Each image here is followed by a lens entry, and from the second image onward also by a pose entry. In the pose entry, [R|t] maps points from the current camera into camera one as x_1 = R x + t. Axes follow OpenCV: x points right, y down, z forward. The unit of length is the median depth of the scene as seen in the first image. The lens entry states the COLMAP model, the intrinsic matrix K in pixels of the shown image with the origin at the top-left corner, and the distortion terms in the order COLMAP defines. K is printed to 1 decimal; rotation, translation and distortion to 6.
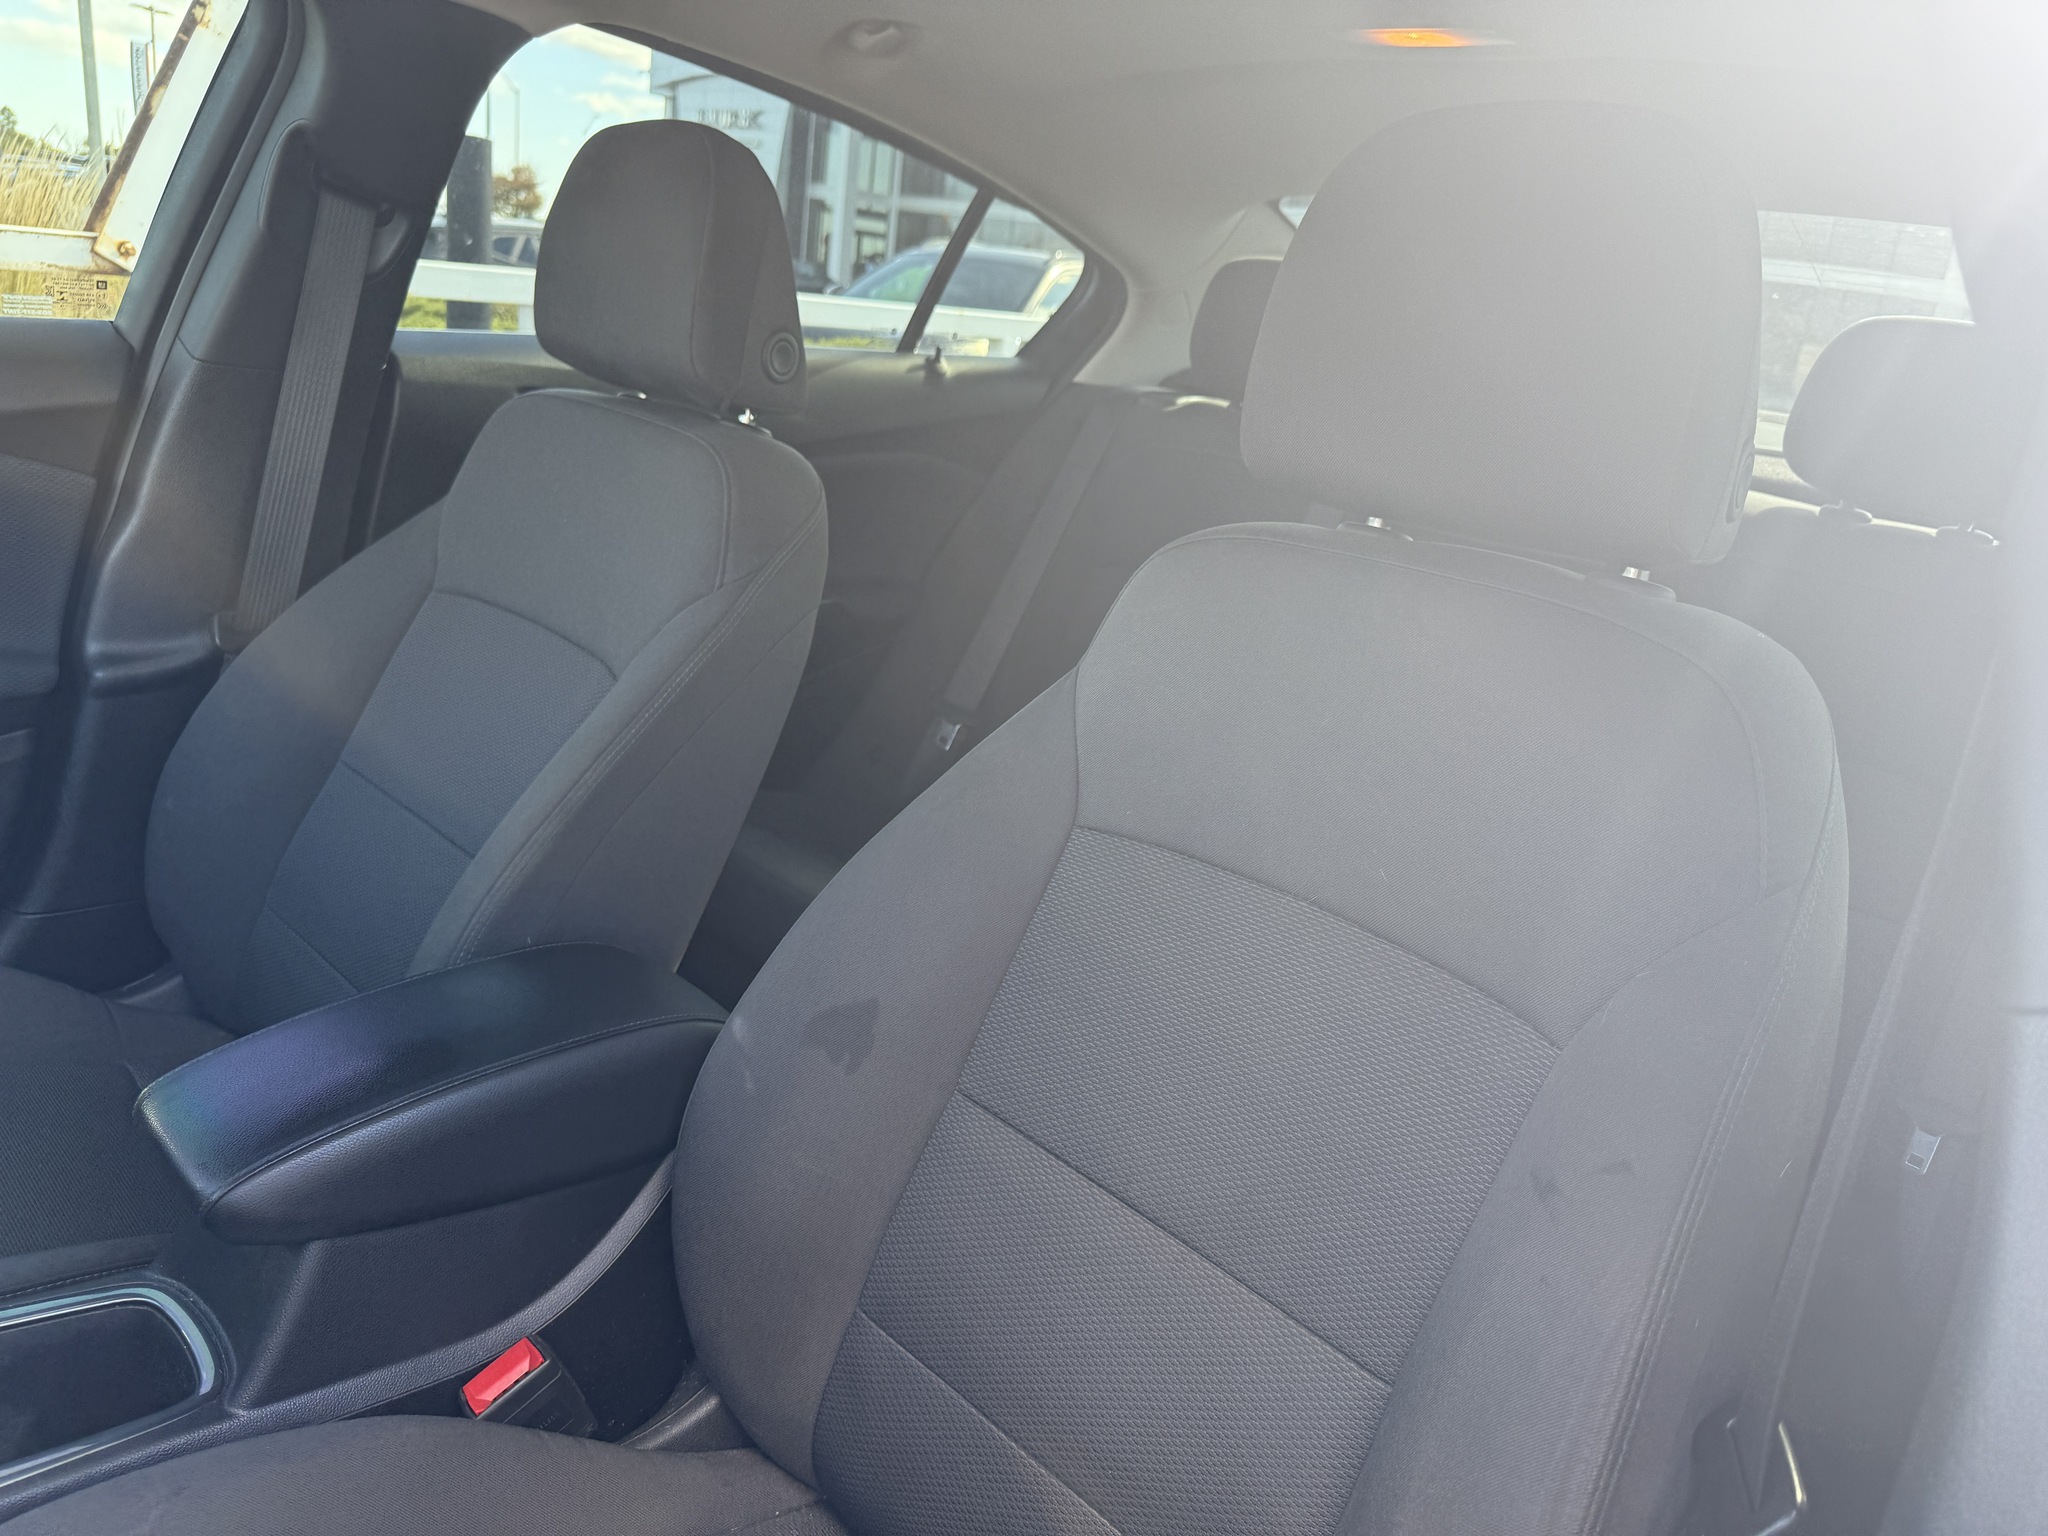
lens RADIAL K [[1459.5, 0, 1024.0], [0, 1459.5, 768.0], [0, 0, 1]] dist [0.050049, -0.071542]
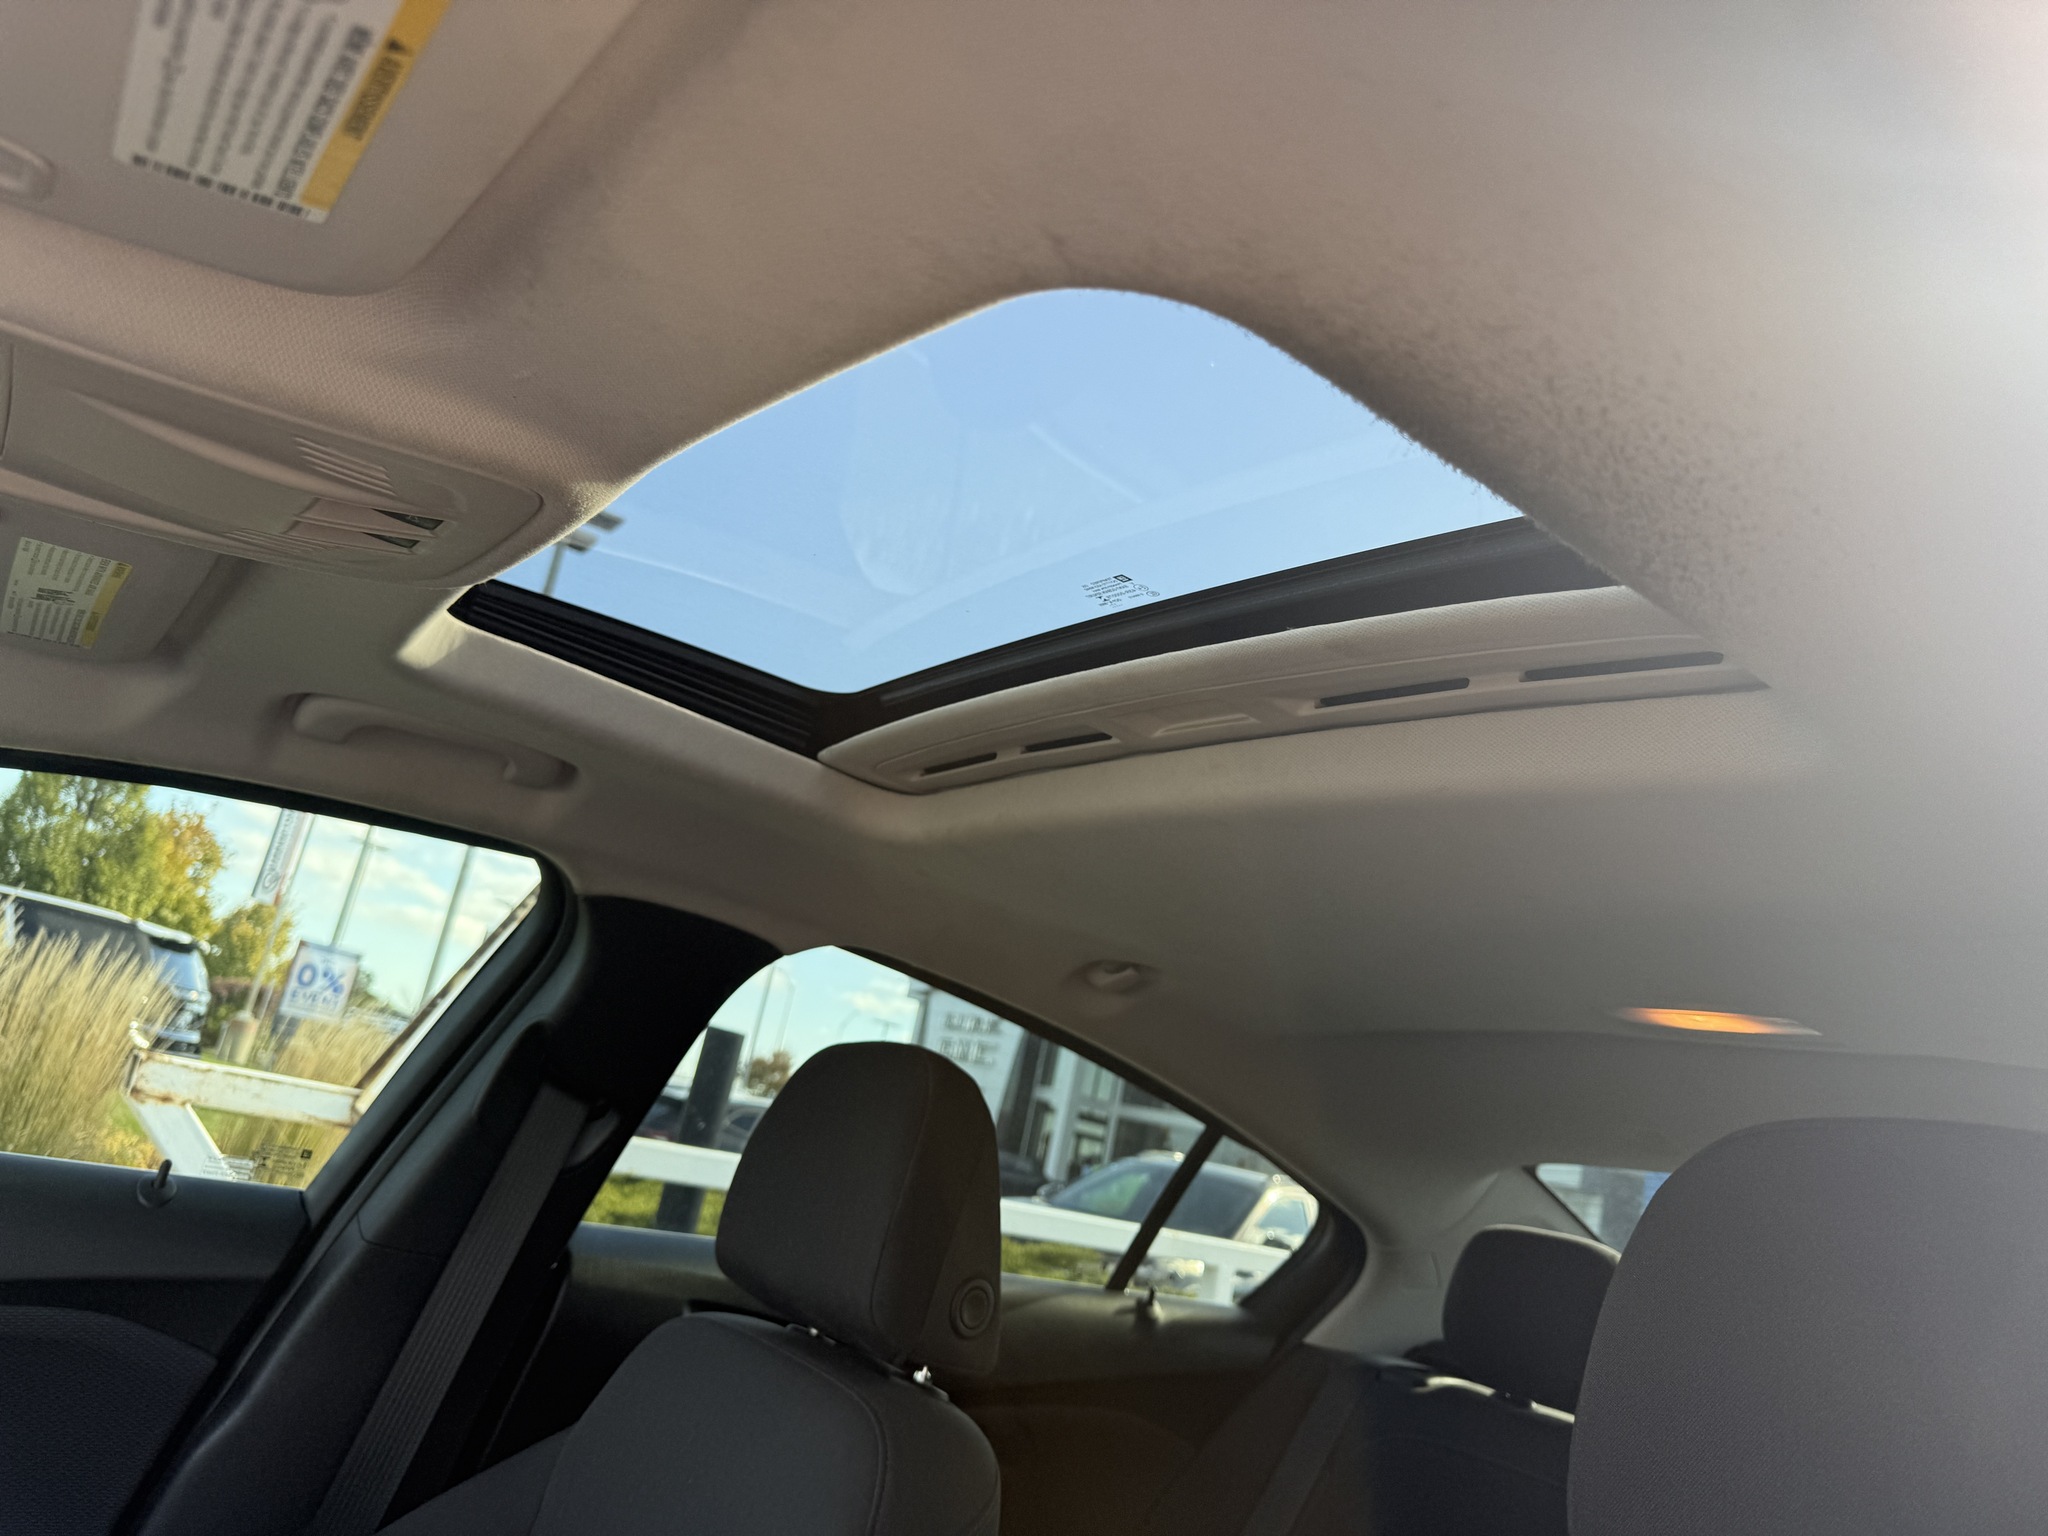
lens RADIAL K [[1441.6, 0, 1024.0], [0, 1441.6, 768.0], [0, 0, 1]] dist [-0.038901, -0.002044]
pose [[0.986797, 0.041771, -0.156482, -0.011842], [-0.122655, 0.823696, -0.553607, -0.054183], [0.105769, 0.565491, 0.817945, 0.093322]]
